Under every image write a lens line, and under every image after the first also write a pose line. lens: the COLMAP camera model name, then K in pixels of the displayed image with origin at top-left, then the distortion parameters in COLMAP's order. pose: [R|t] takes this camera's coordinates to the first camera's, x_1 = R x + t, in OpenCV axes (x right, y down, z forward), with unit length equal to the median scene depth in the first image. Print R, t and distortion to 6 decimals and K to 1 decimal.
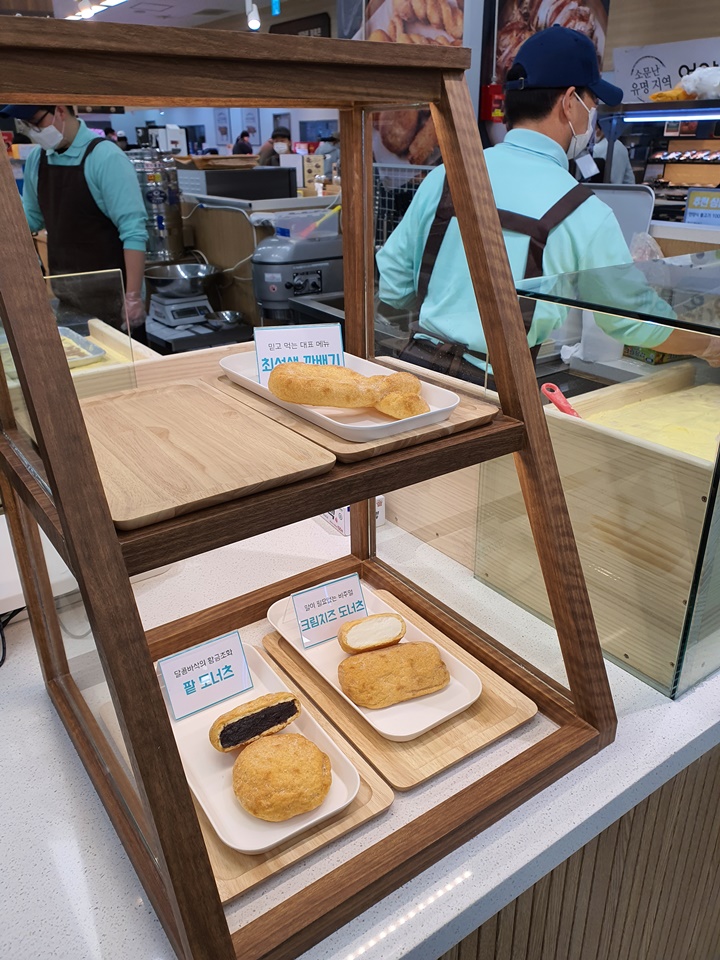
lens RADIAL K [[747.2, 0, 362.1], [0, 747.2, 482.4], [0, 0, 1]] dist [0.002352, 0.011752]
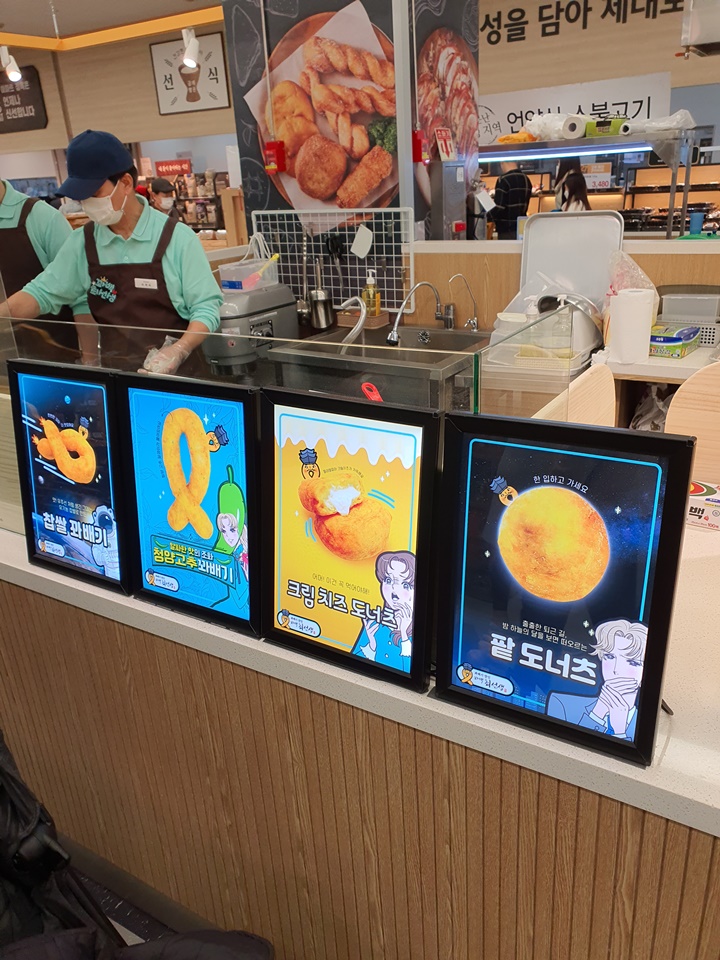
lens RADIAL K [[747.2, 0, 359.8], [0, 747.2, 477.9], [0, 0, 1]] dist [0.002352, 0.011752]
pose [[0.913508, -0.188192, 0.360676, -0.347047], [0.211190, 0.977124, -0.025054, -0.035837], [-0.347711, 0.099058, 0.932354, 0.078589]]
